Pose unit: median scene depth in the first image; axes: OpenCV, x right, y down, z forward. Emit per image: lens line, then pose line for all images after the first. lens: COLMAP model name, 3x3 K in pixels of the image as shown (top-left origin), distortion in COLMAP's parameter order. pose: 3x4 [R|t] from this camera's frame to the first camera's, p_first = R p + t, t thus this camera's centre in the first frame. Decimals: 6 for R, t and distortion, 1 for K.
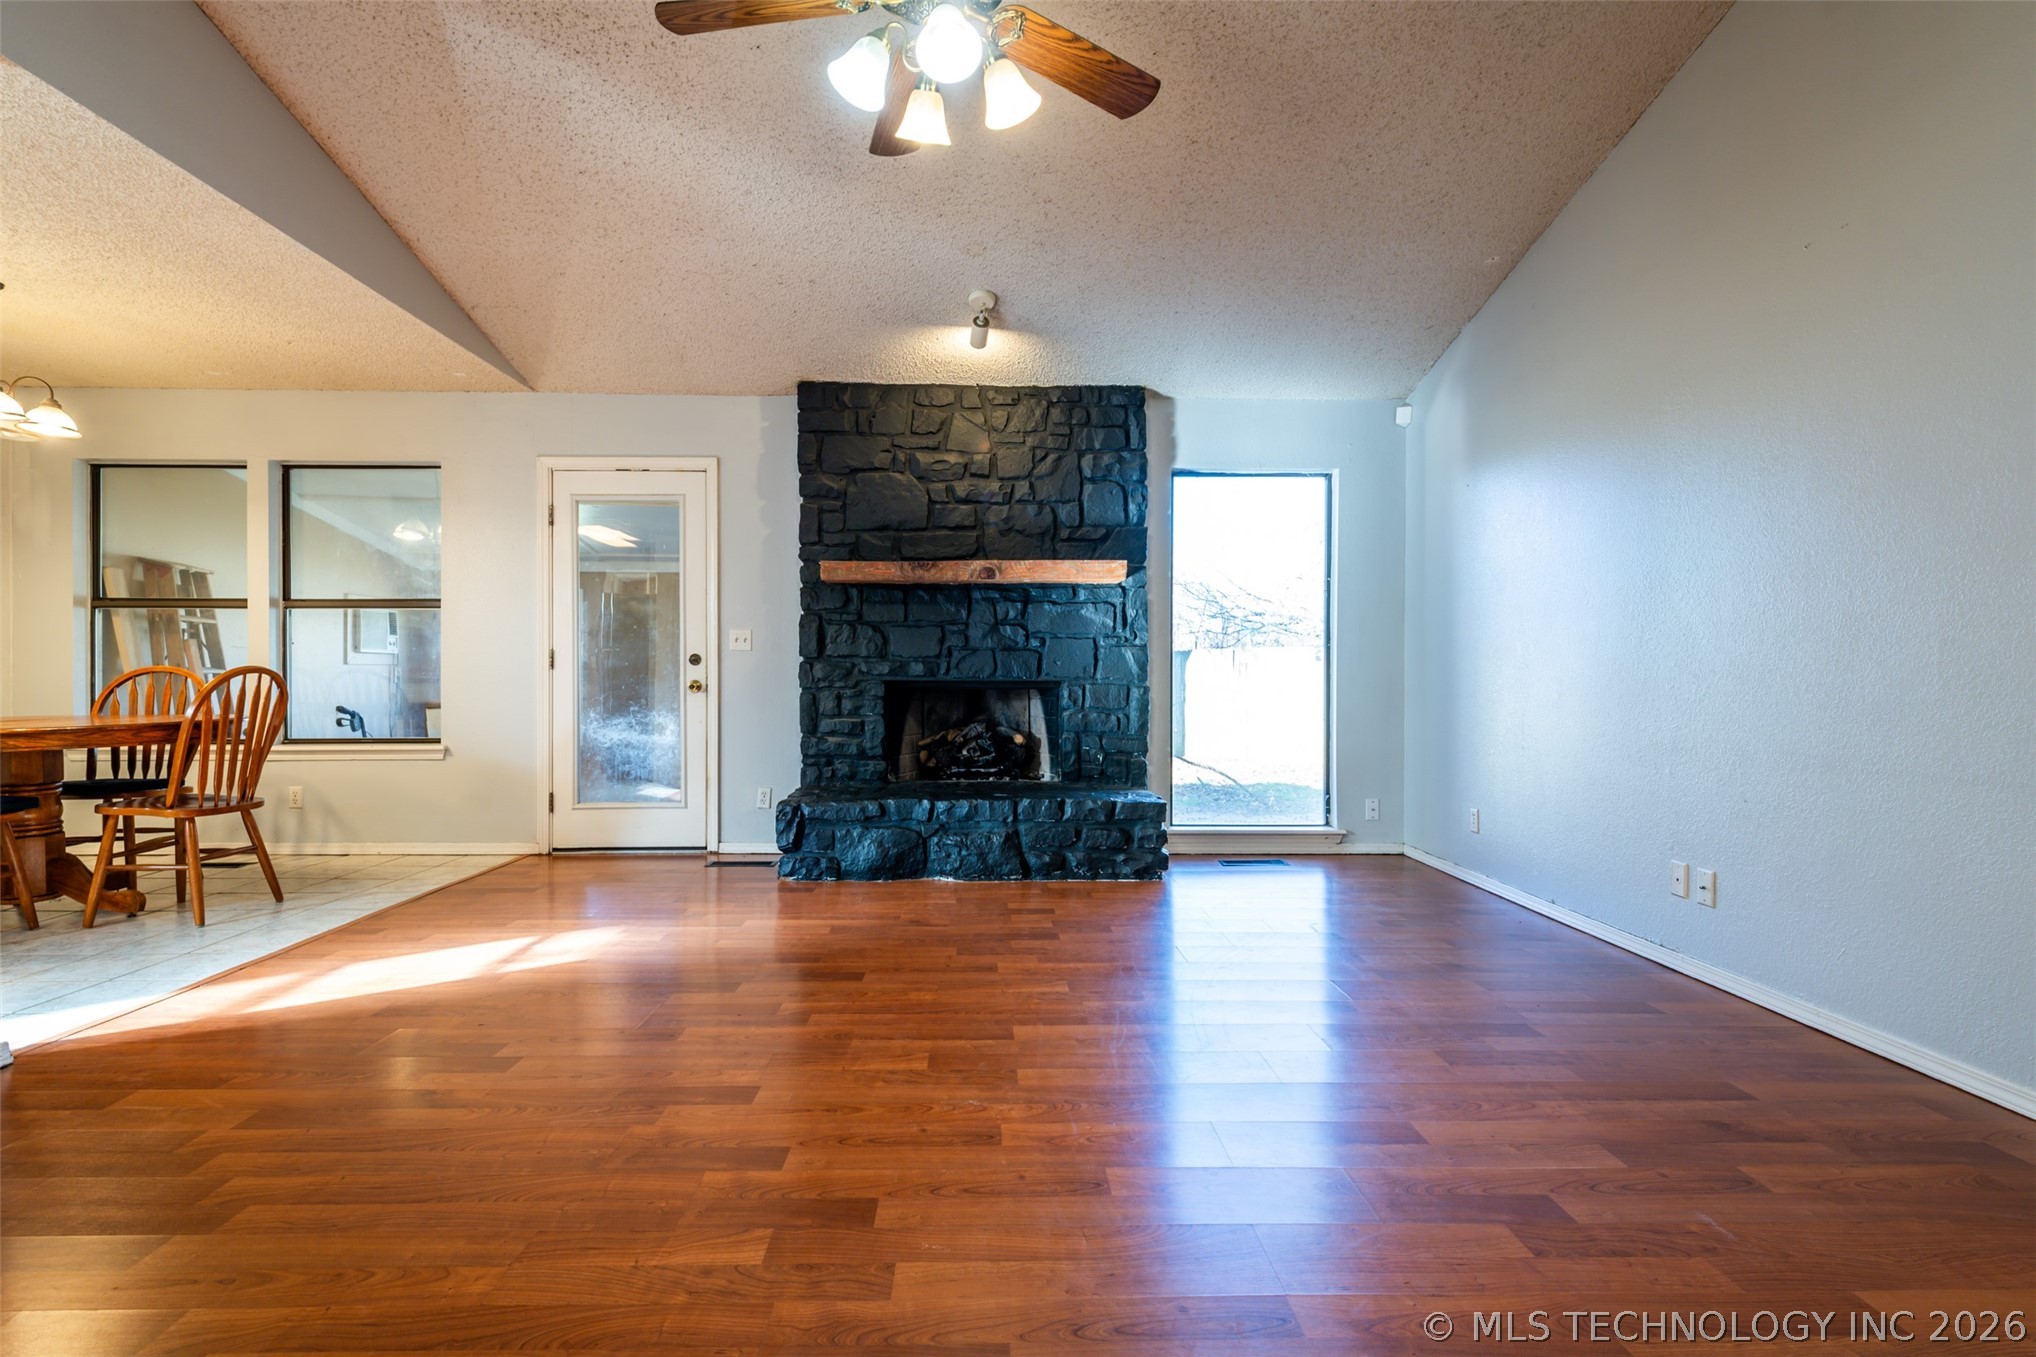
lens RADIAL K [[981.9, 0, 1001.0], [0, 981.9, 681.8], [0, 0, 1]] dist [0.009527, -0.000491]
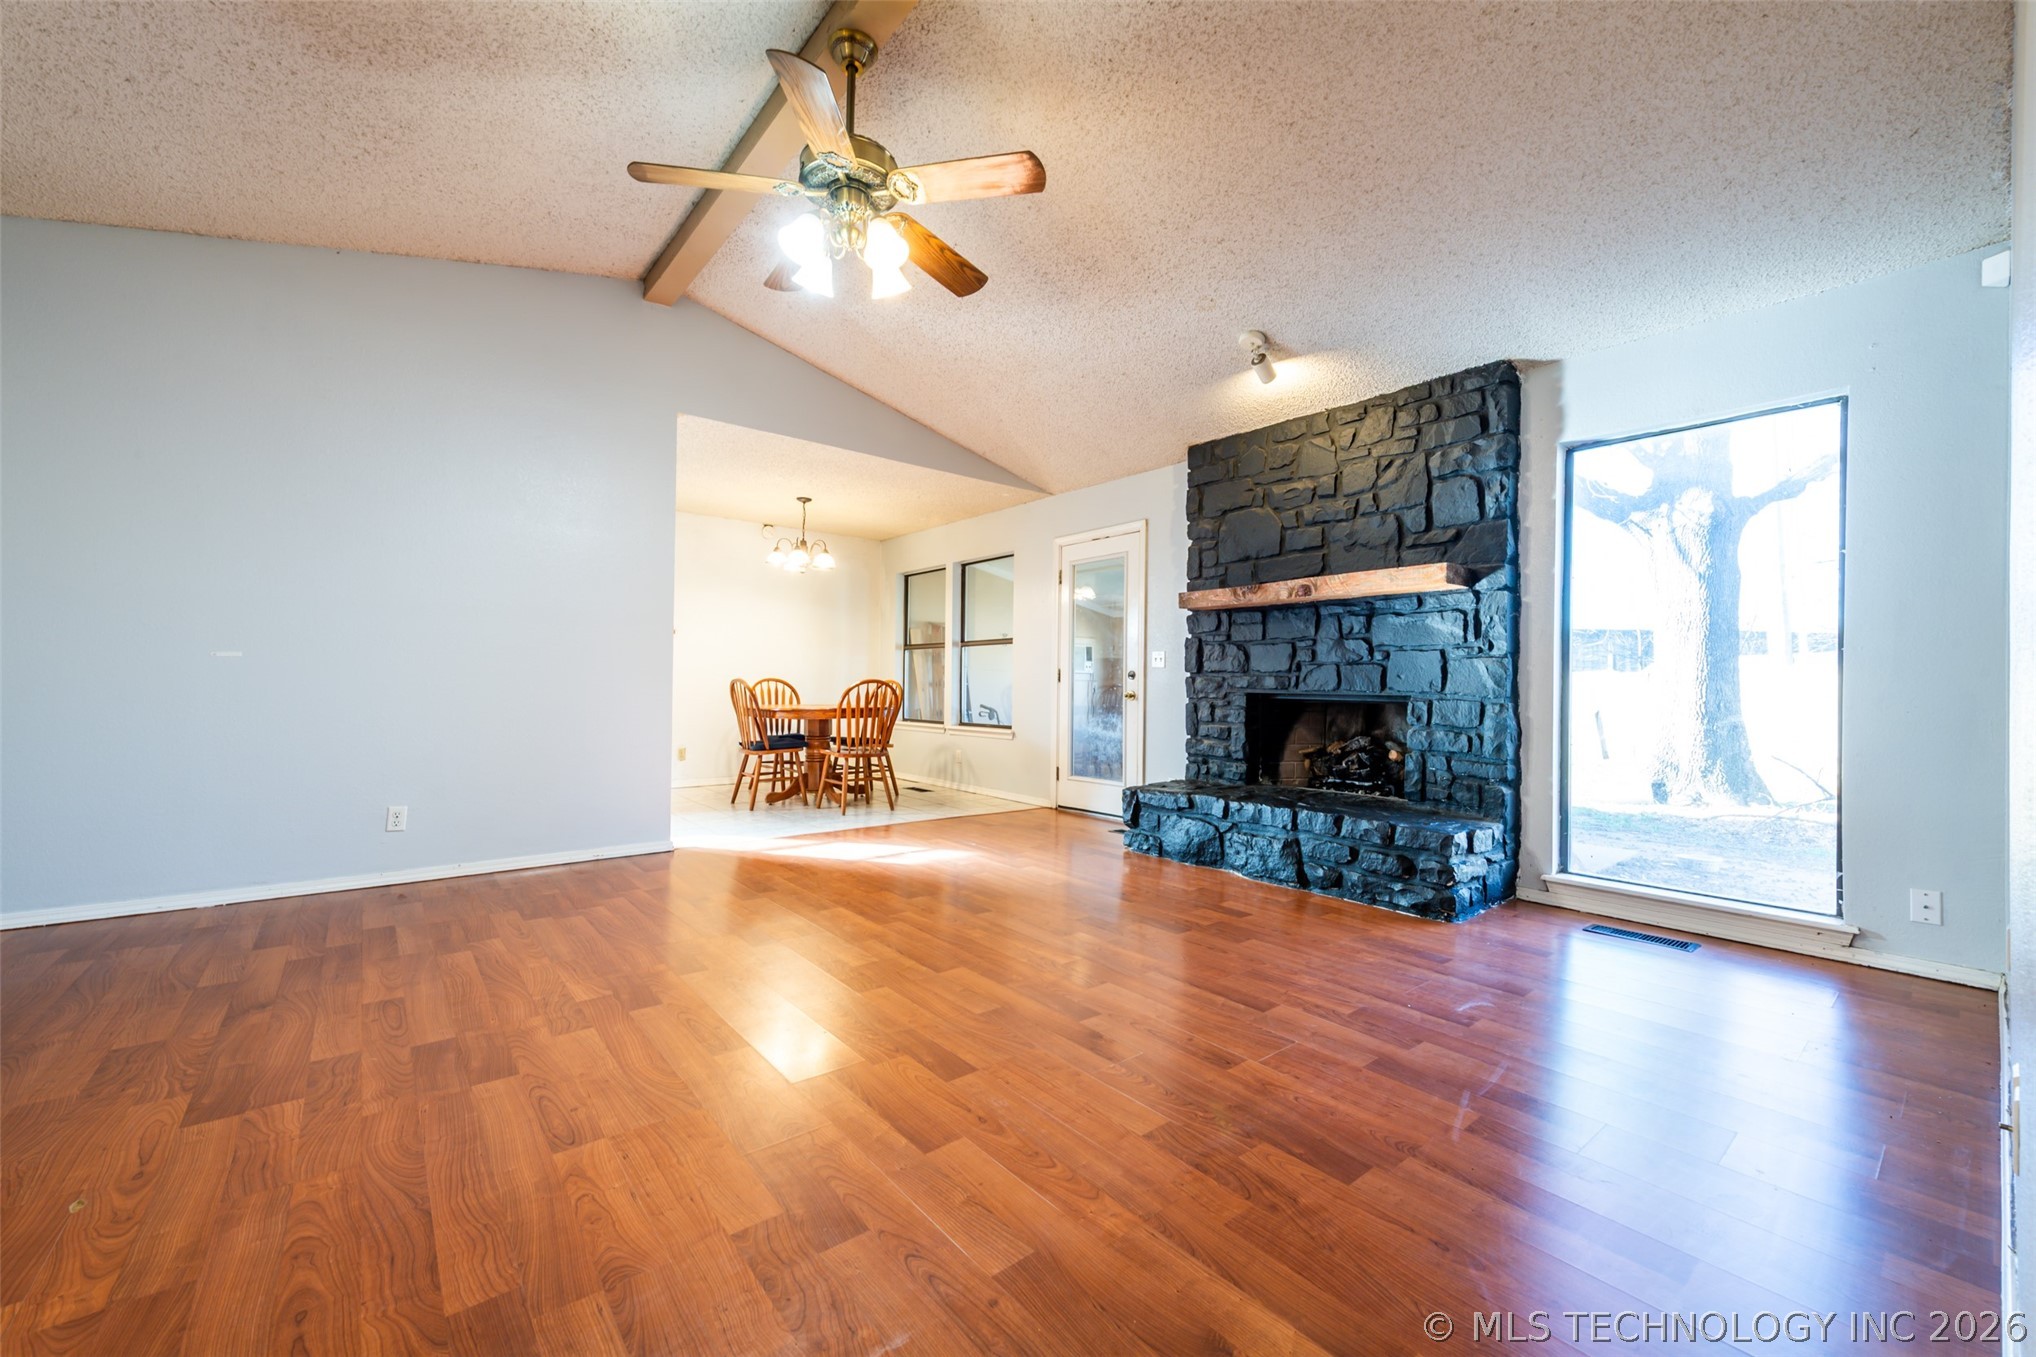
lens RADIAL K [[795.8, 0, 1010.9], [0, 795.8, 683.4], [0, 0, 1]] dist [0.015447, -0.006604]
pose [[0.613519, 0.003253, -0.789673, 0.439822], [-0.017372, 0.999805, -0.009379, 0.001239], [0.789489, 0.019472, 0.613456, 0.223303]]
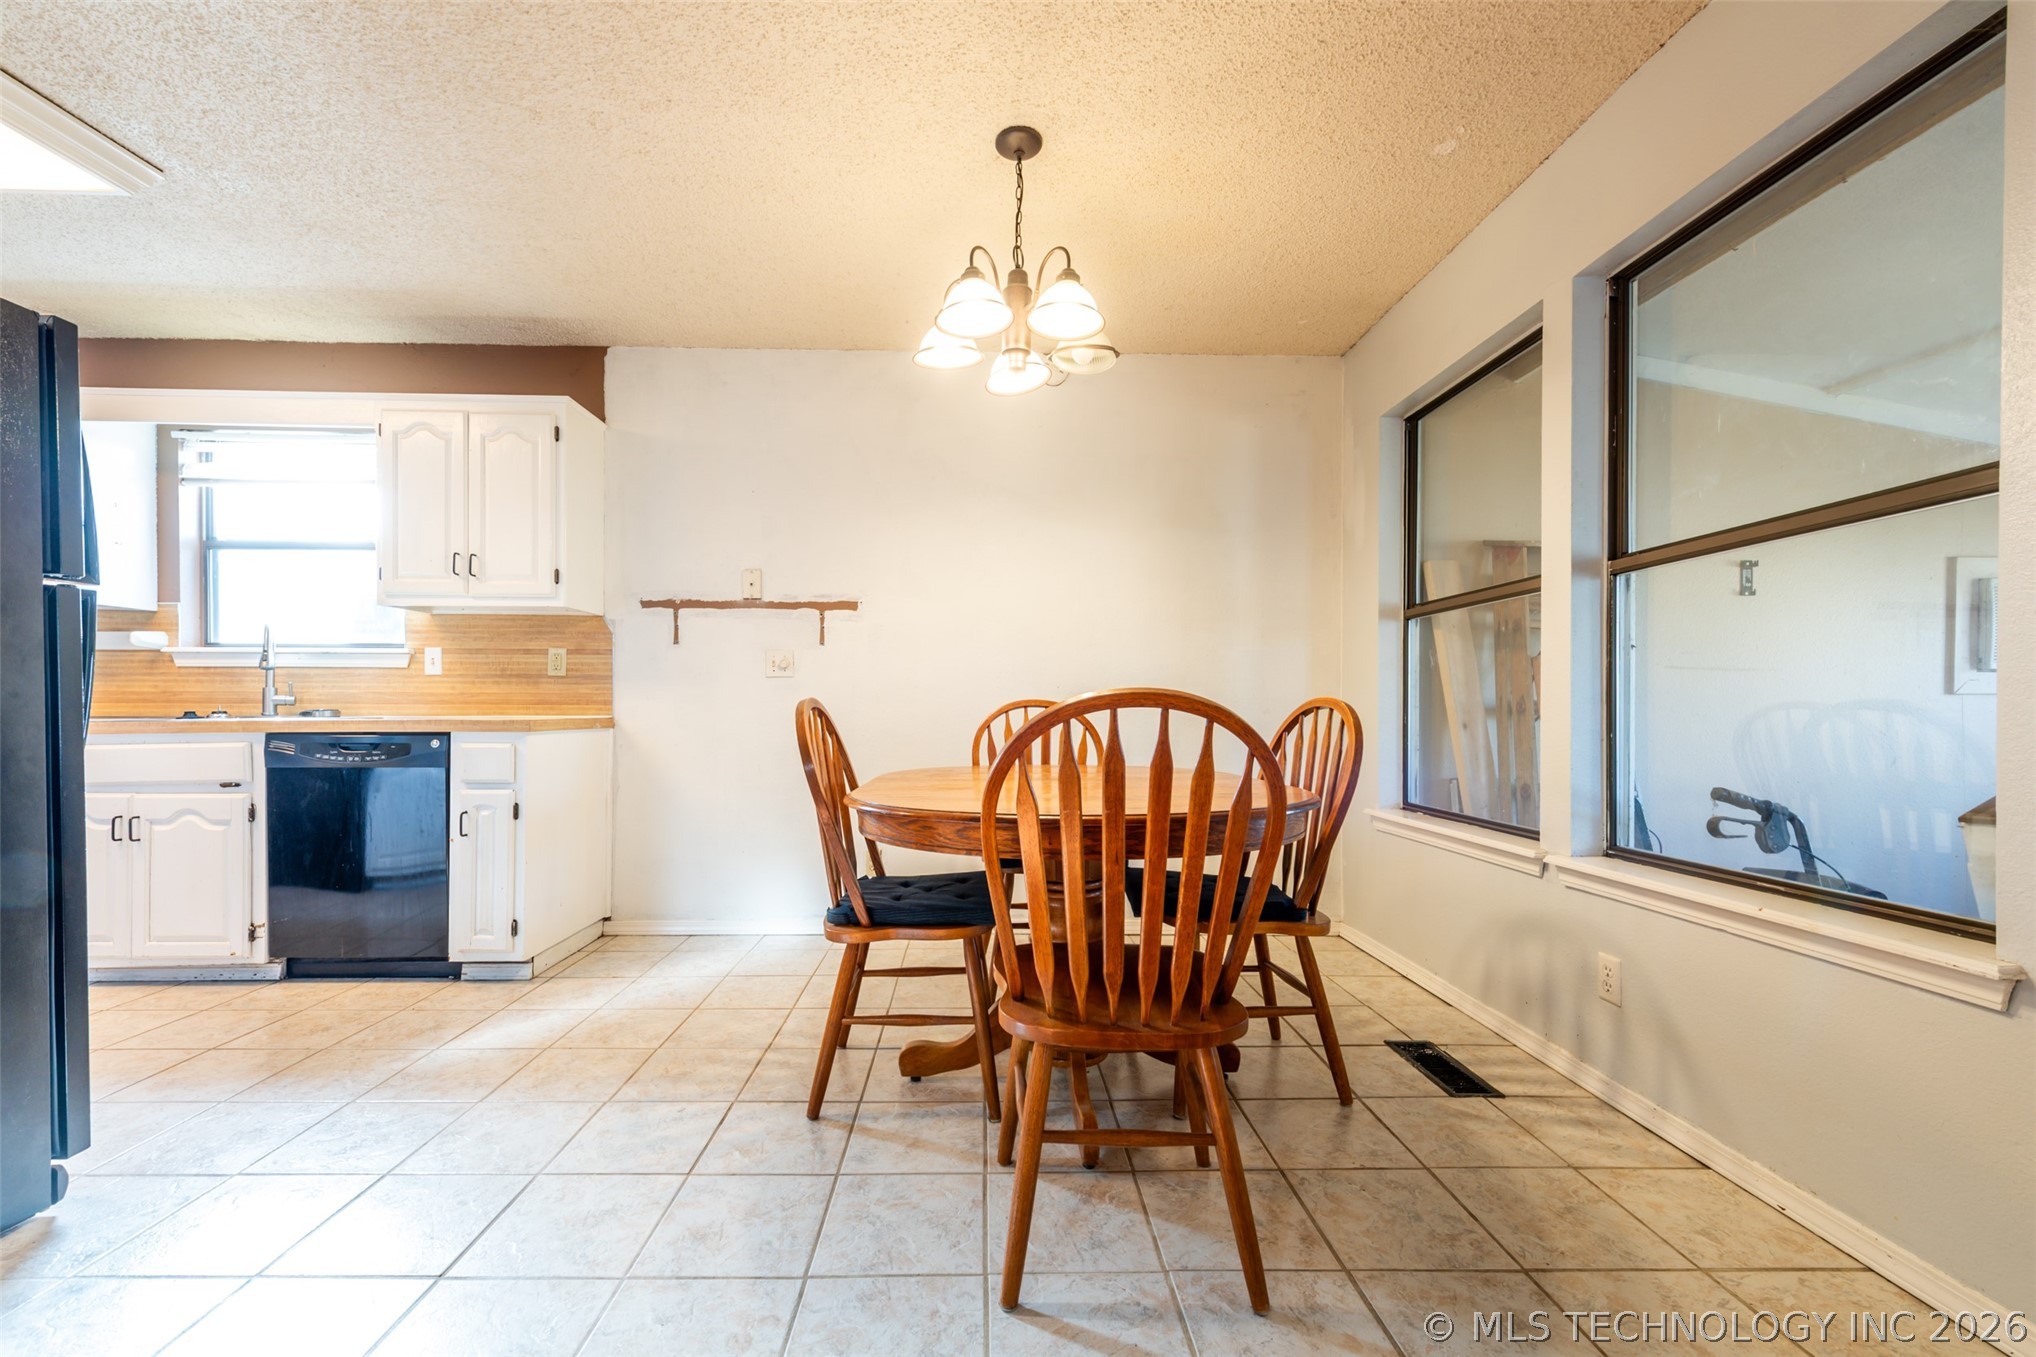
lens RADIAL K [[816.4, 0, 989.0], [0, 816.4, 713.7], [0, 0, 1]] dist [0.014199, -0.005663]
pose [[-0.004466, 0.002121, -0.999988, -0.334687], [-0.010253, 0.999945, 0.002166, -0.004499], [0.999937, 0.010263, -0.004444, 0.721603]]
